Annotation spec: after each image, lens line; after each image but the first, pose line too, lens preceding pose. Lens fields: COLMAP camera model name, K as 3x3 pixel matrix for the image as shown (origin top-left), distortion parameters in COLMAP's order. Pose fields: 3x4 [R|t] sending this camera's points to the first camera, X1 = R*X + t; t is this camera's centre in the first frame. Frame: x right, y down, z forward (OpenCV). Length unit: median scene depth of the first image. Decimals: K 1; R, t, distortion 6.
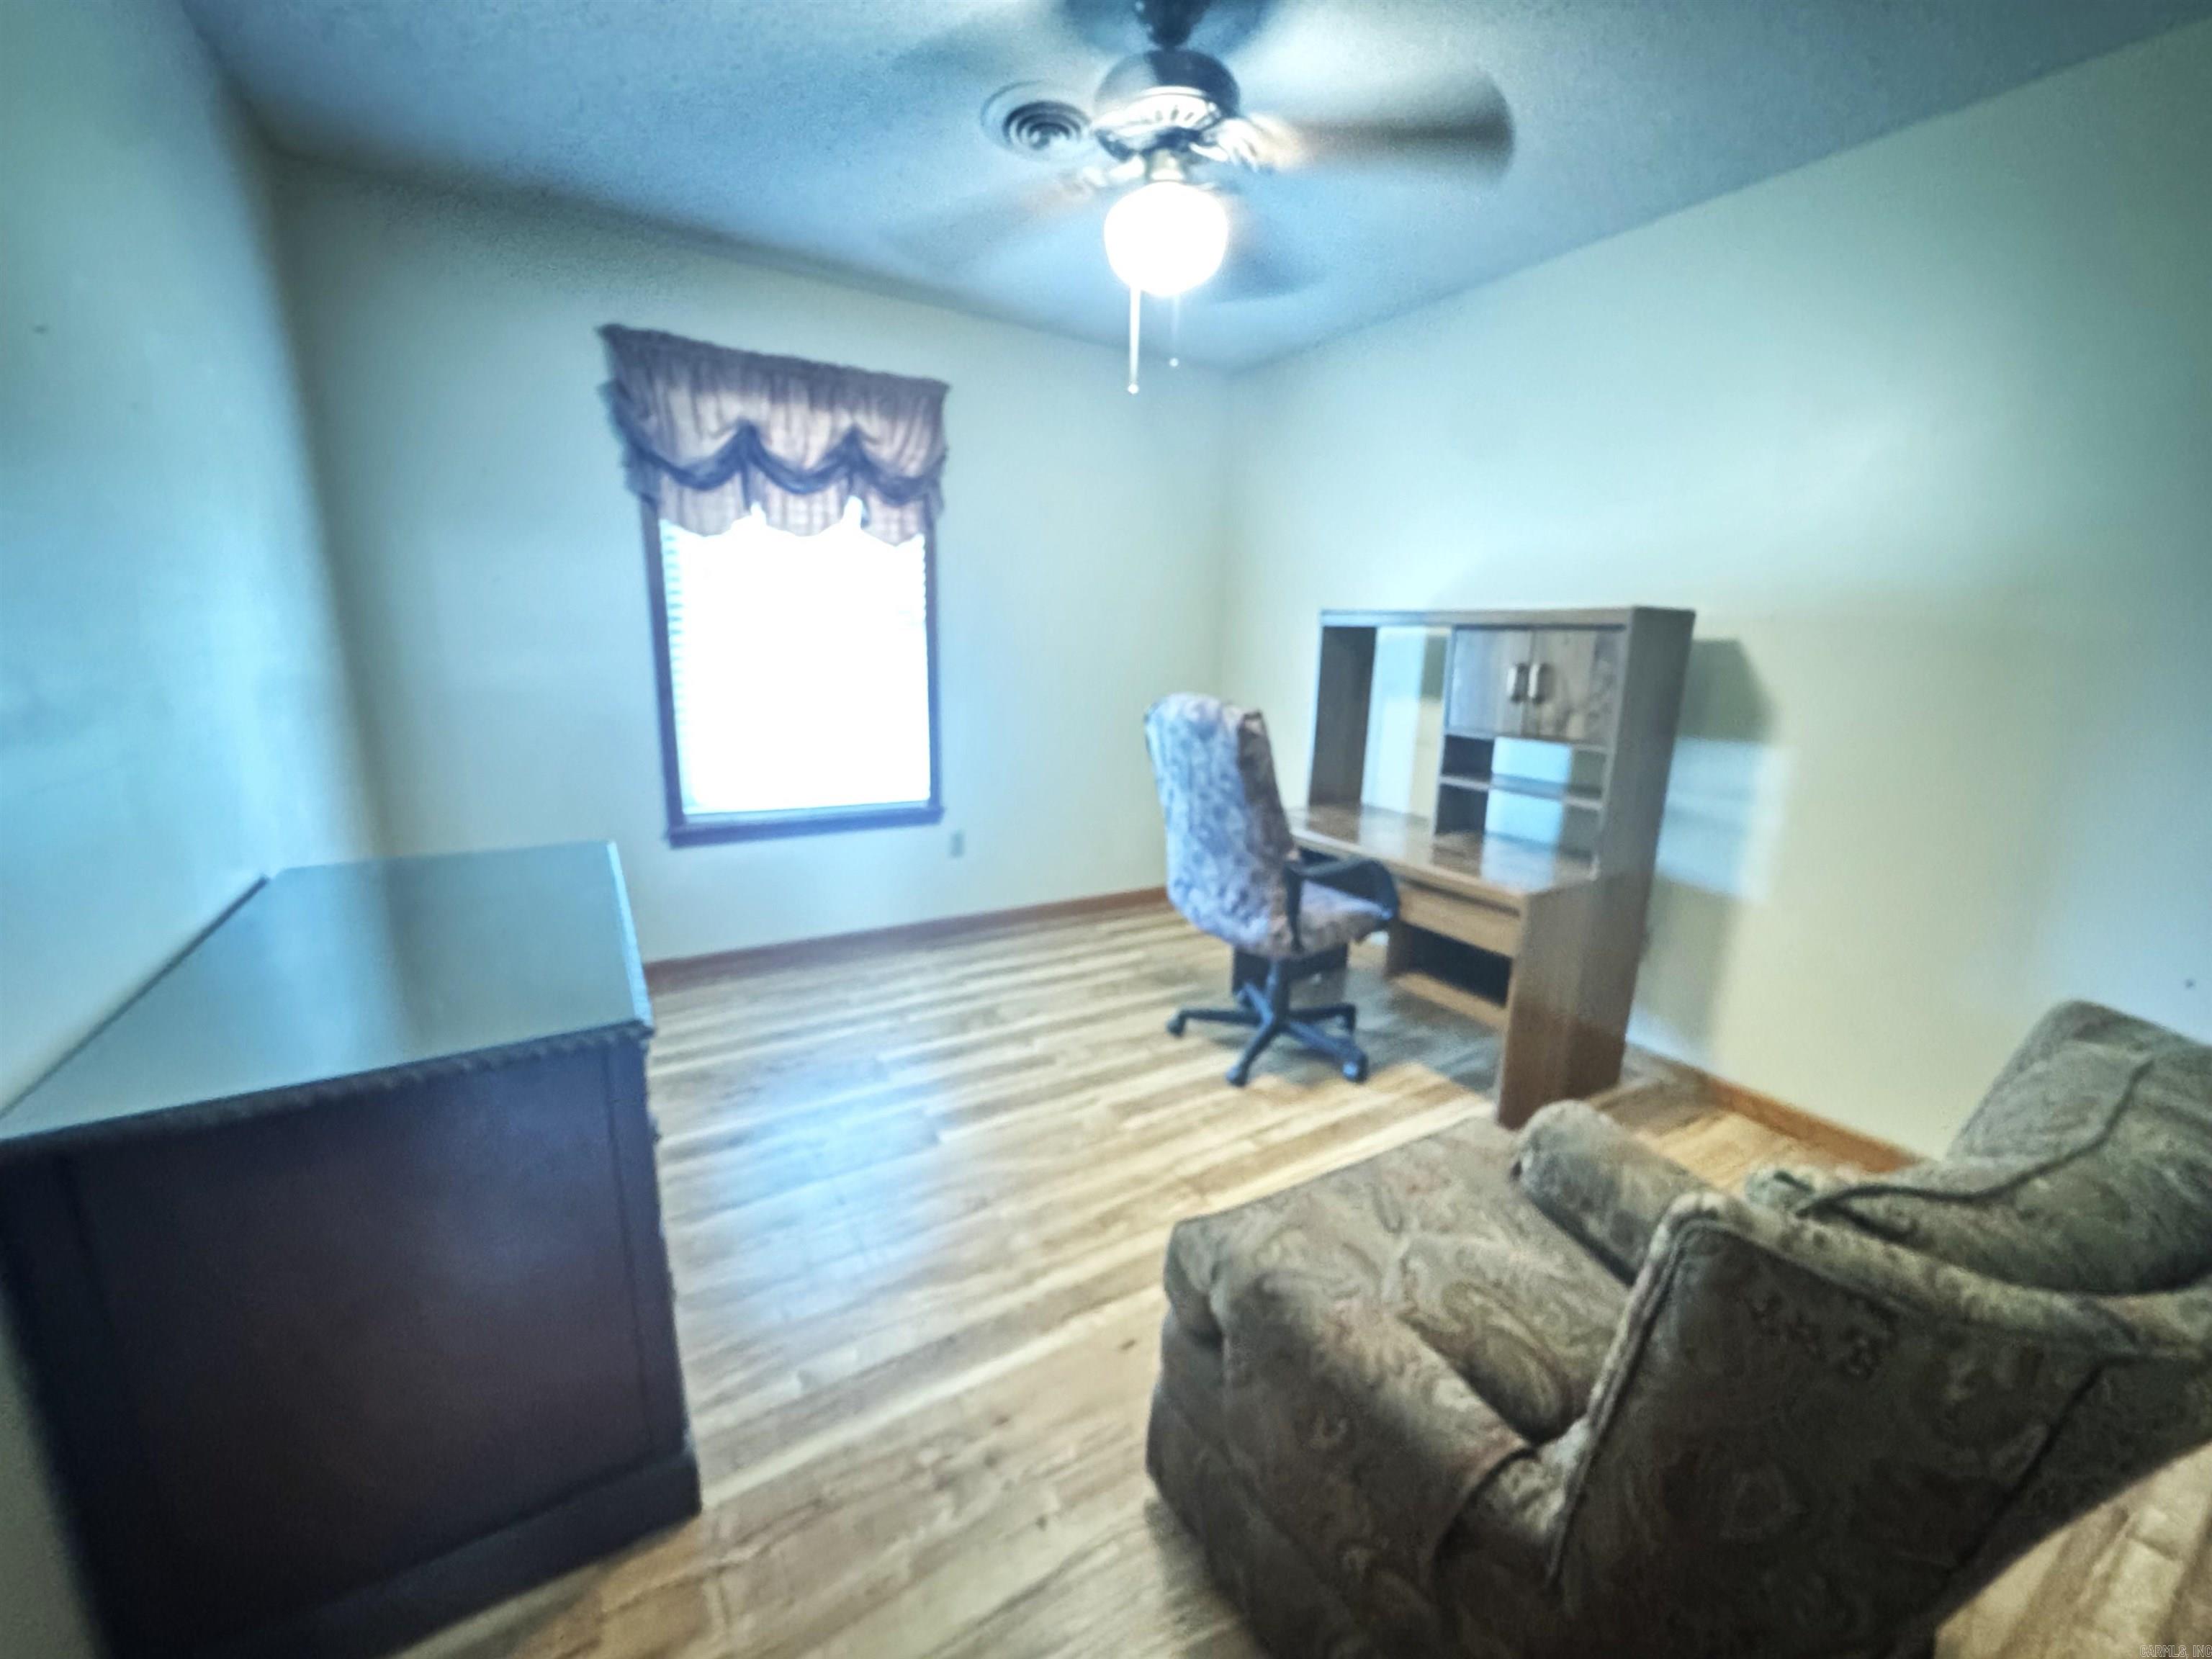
lens RADIAL K [[880.7, 0, 1113.7], [0, 880.7, 828.8], [0, 0, 1]] dist [0.002395, 0.000328]
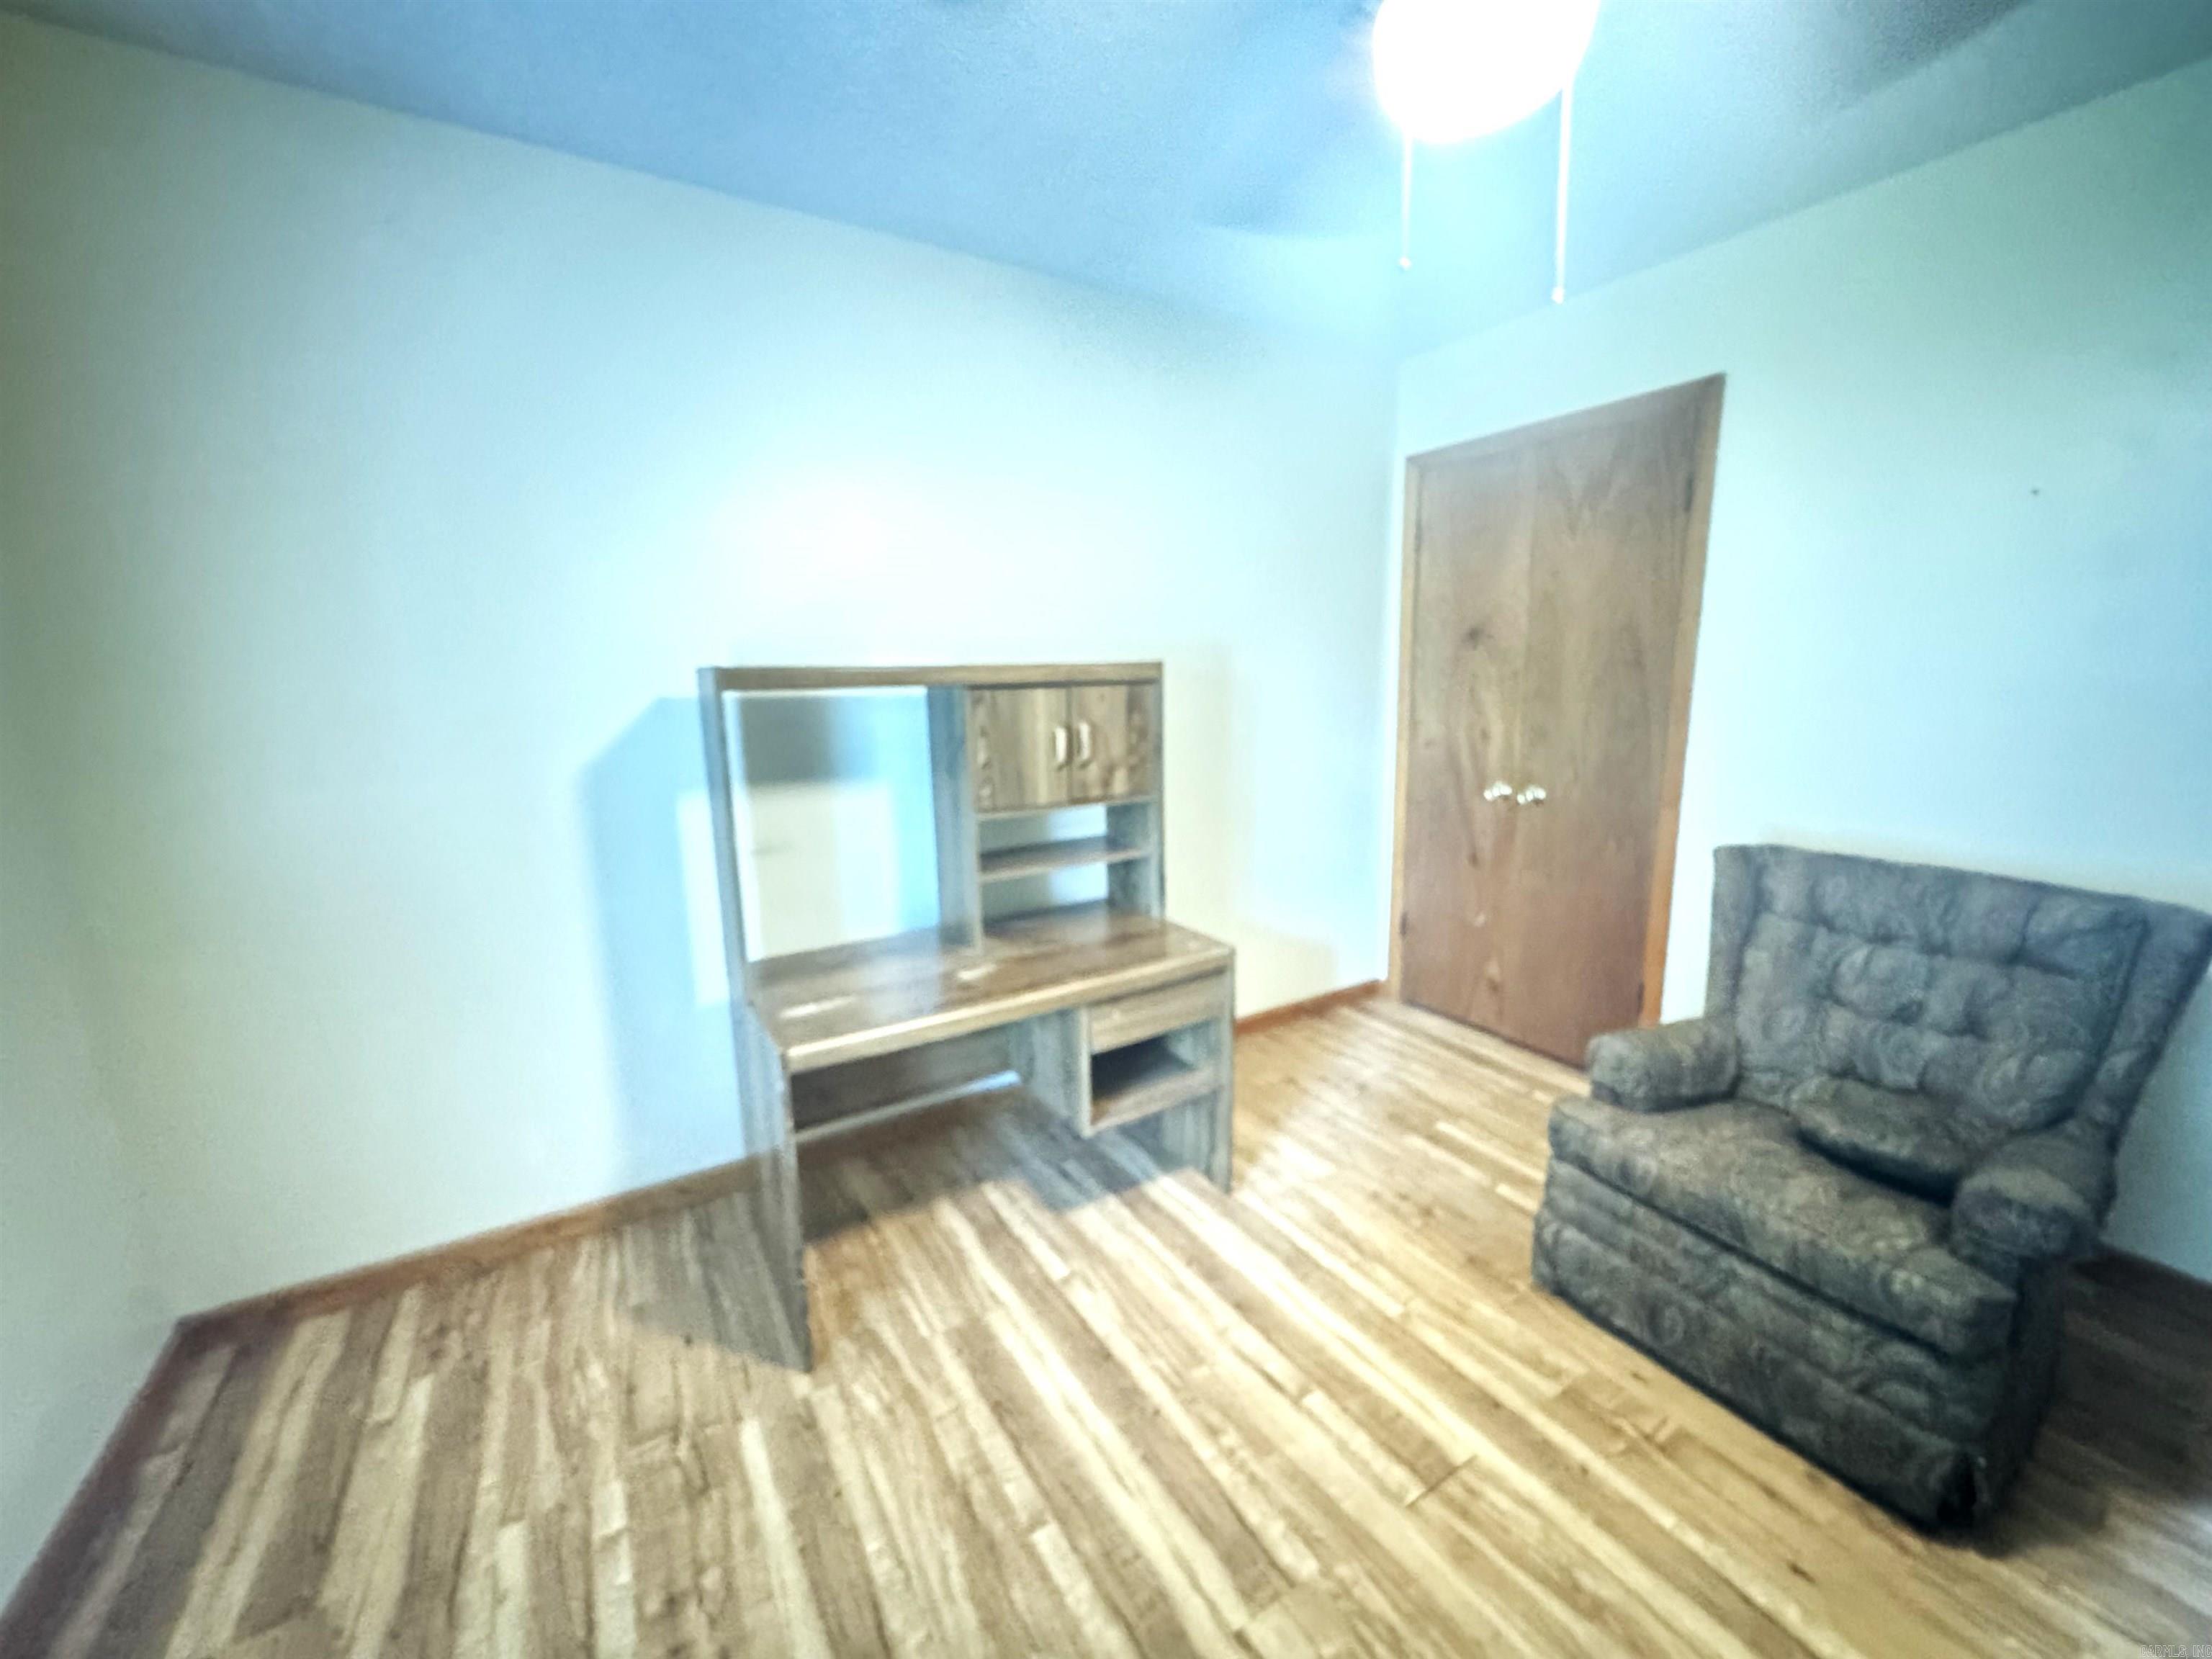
lens RADIAL K [[880.7, 0, 1113.7], [0, 880.7, 828.8], [0, 0, 1]] dist [0.002395, 0.000328]
pose [[-0.000527, -0.187902, 0.982188, -0.452489], [0.238226, 0.953887, 0.182615, -0.250090], [-0.971210, 0.234079, 0.044260, 0.988846]]
